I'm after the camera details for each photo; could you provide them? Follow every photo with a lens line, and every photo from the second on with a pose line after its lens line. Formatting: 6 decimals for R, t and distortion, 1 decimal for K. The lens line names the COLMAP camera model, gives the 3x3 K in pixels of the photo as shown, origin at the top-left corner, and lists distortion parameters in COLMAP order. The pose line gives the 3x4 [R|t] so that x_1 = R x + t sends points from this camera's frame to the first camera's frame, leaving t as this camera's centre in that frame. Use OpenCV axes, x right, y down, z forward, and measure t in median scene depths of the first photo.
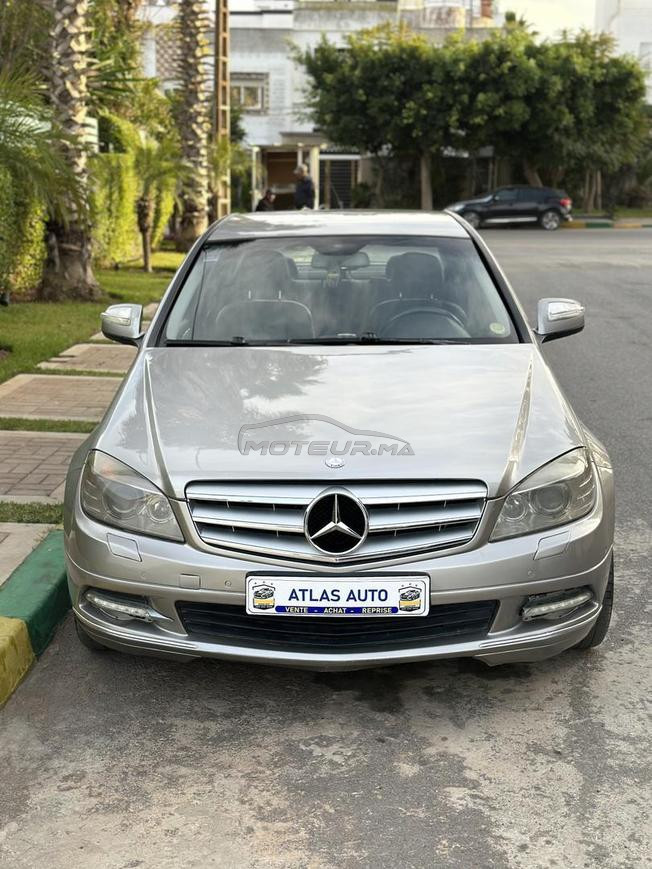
lens RADIAL K [[1199.3, 0, 326.0], [0, 1199.3, 434.5], [0, 0, 1]] dist [0.207222, -0.483743]
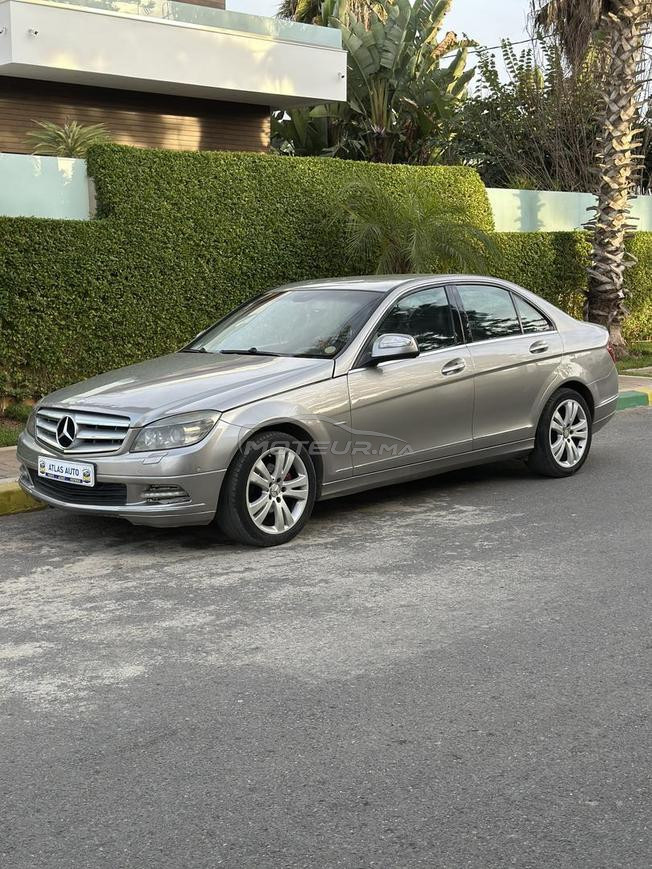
lens RADIAL K [[1199.3, 0, 326.0], [0, 1199.3, 434.5], [0, 0, 1]] dist [0.207222, -0.483743]
pose [[0.713645, 0.083212, -0.695548, 1.614182], [-0.127459, 0.991770, -0.012124, 0.046804], [0.688815, 0.097306, 0.718377, -0.099540]]
